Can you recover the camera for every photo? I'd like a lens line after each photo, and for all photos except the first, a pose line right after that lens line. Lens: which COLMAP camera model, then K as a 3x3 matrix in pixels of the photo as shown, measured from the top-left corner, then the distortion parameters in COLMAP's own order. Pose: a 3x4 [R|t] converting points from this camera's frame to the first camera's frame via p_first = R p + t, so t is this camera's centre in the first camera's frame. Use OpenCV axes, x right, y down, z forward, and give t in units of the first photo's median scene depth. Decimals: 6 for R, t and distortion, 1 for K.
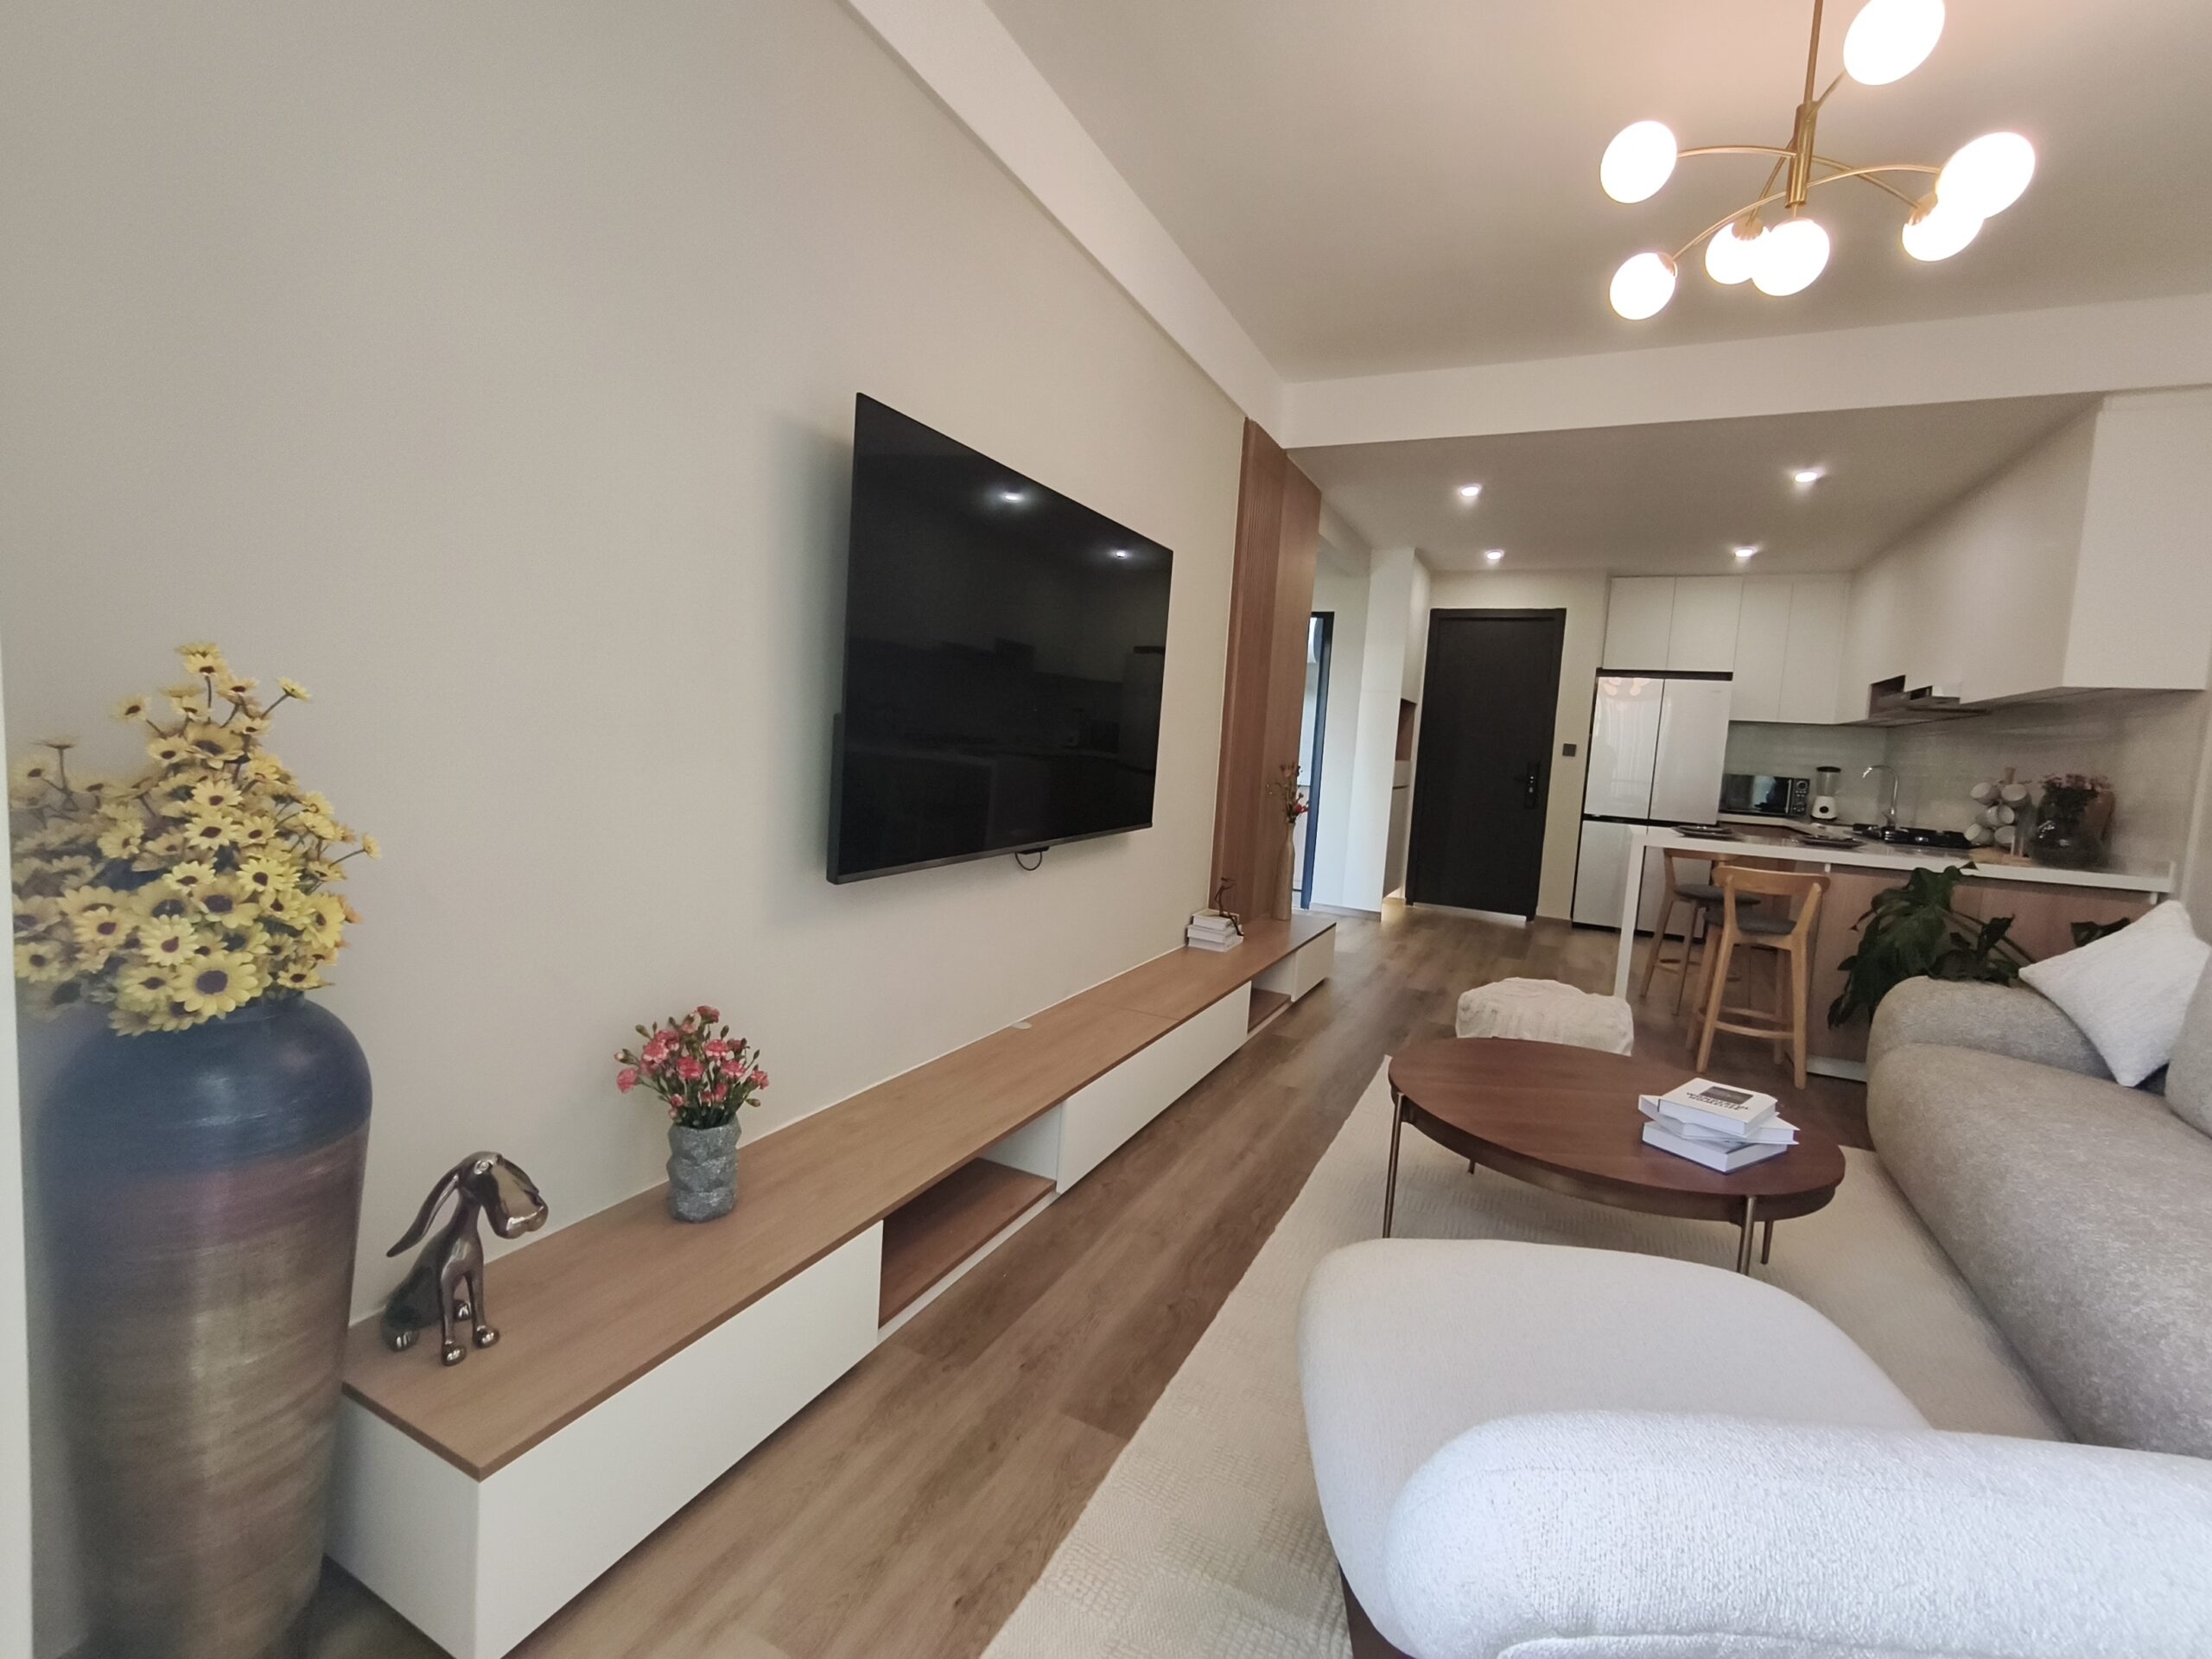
lens RADIAL K [[901.6, 0, 1222.8], [0, 901.6, 832.2], [0, 0, 1]] dist [-0.002725, 0.000029]
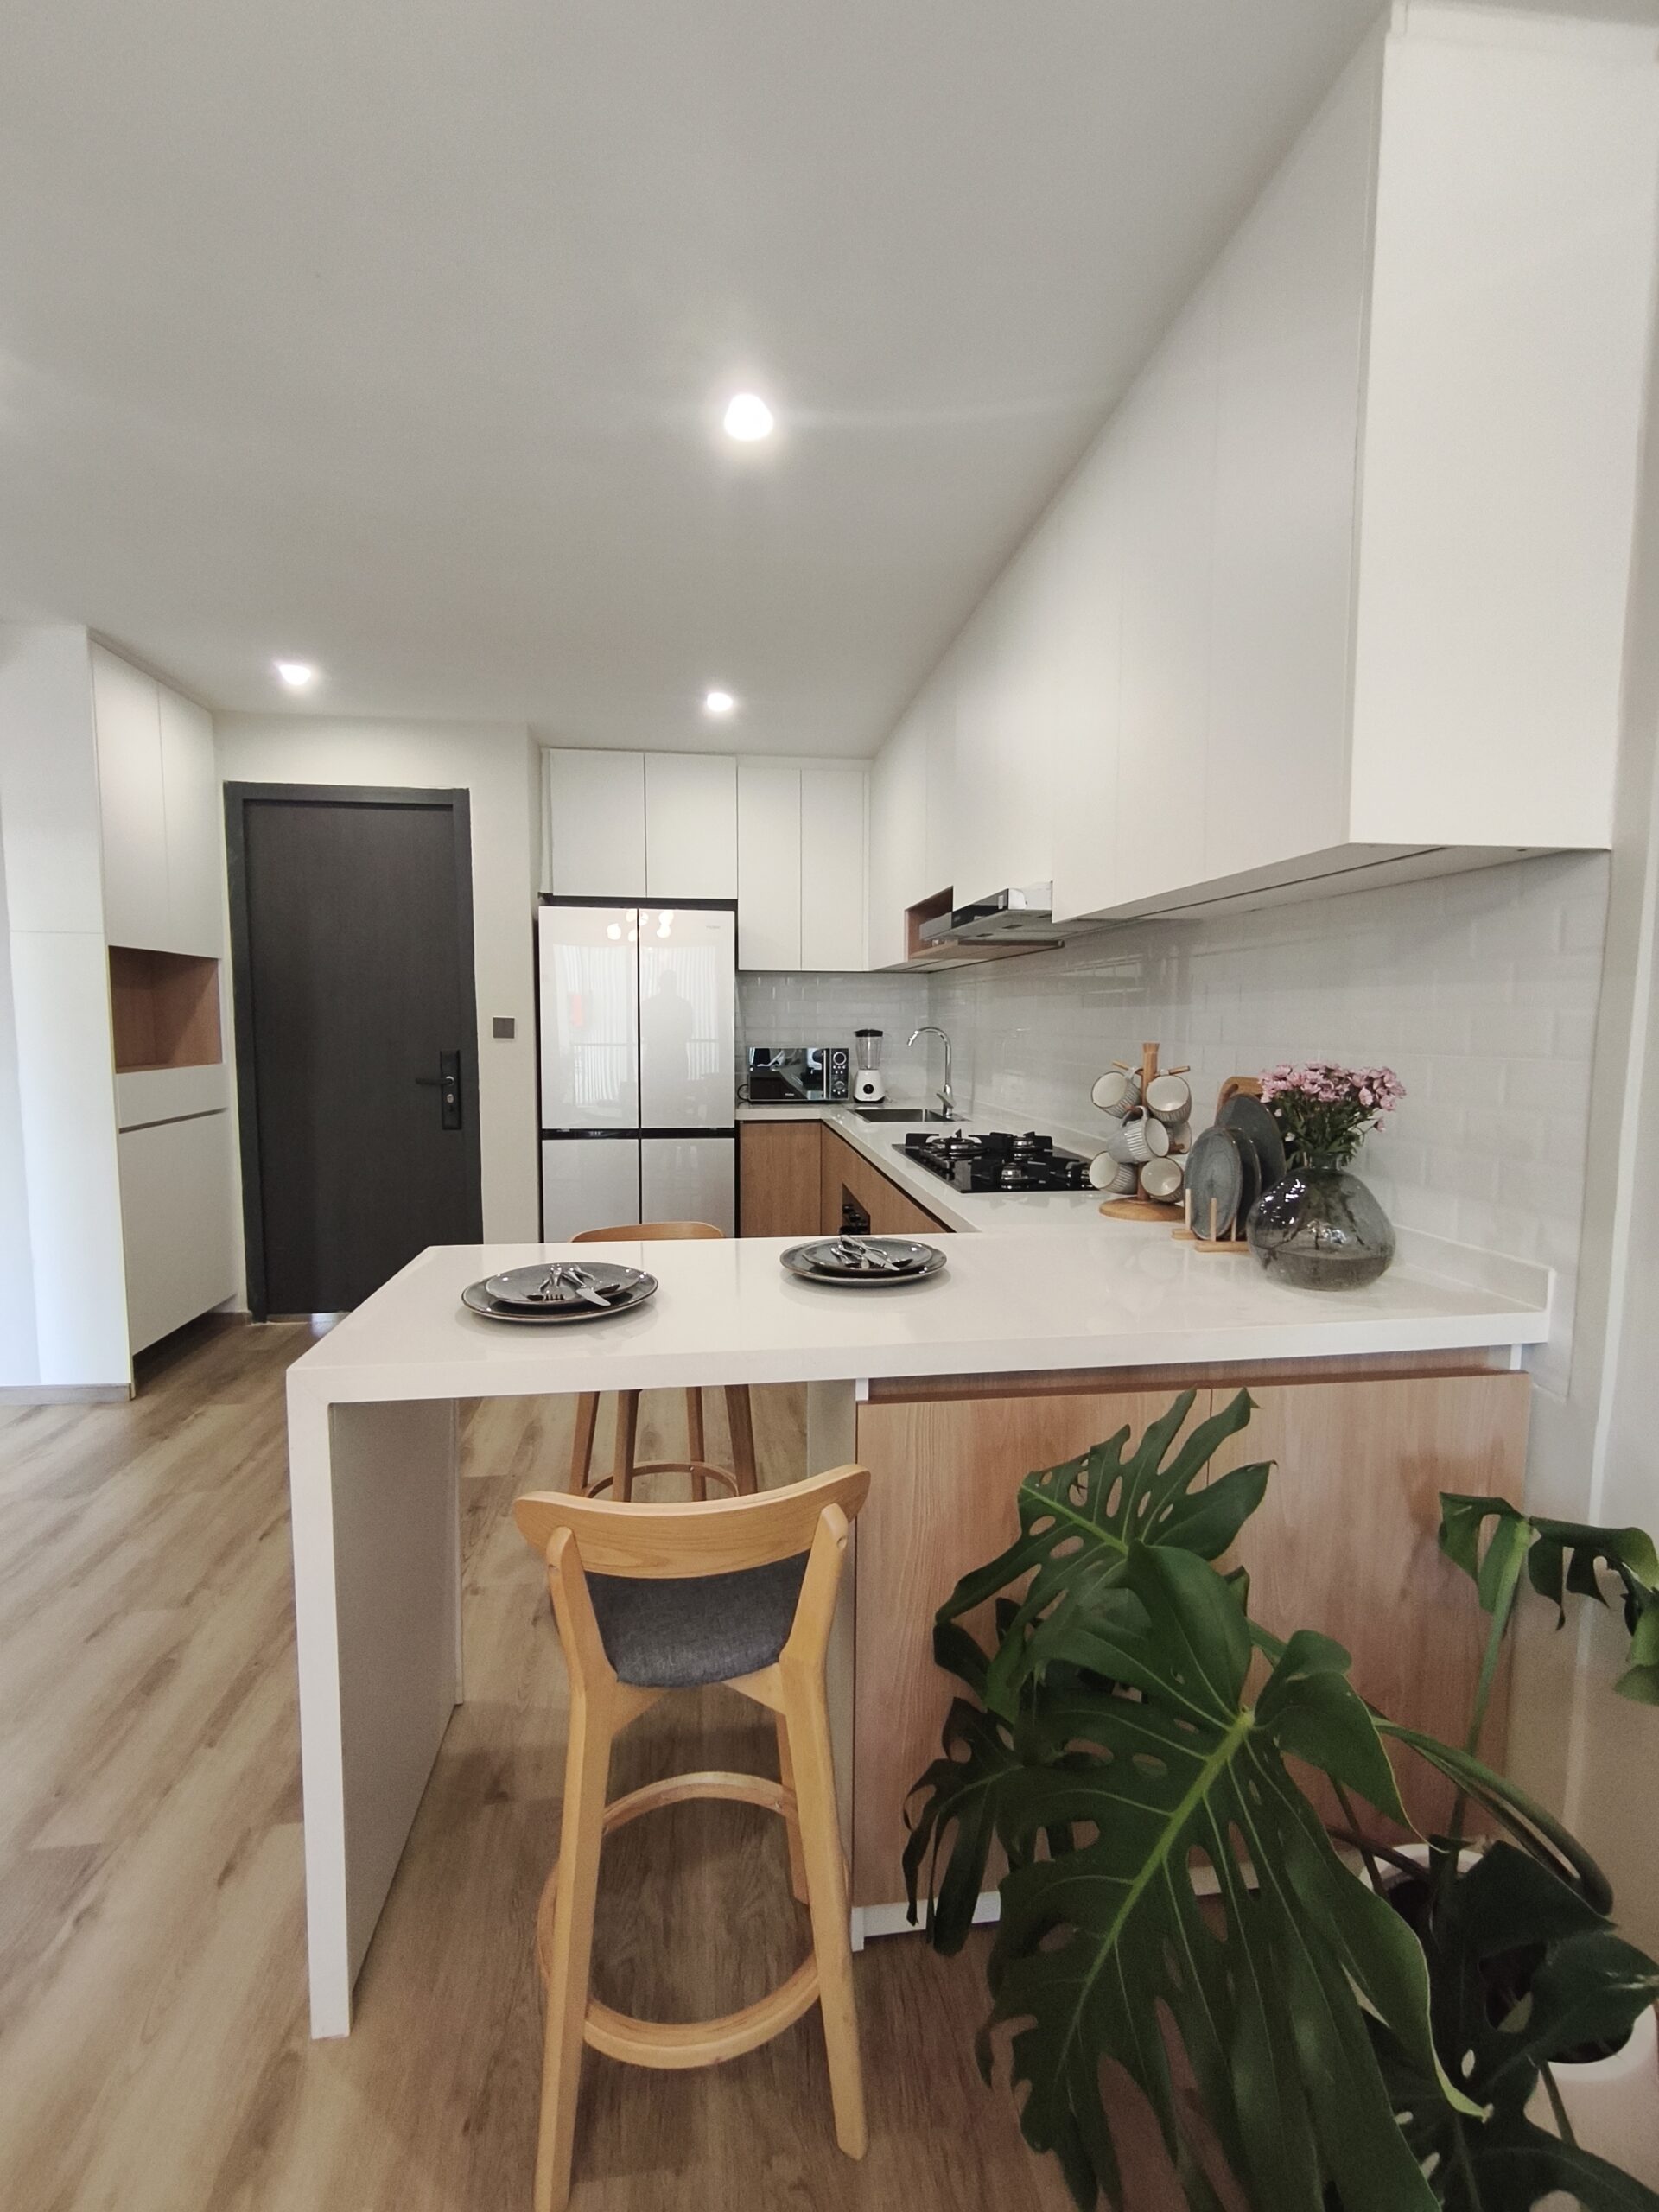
lens RADIAL K [[901.6, 0, 801.6], [0, 901.6, 1094.7], [0, 0, 1]] dist [-0.002725, 0.000029]
pose [[0.873038, -0.097707, 0.477764, 0.429204], [0.096541, 0.994961, 0.027066, -0.071359], [-0.478001, 0.022494, 0.878071, 0.610198]]
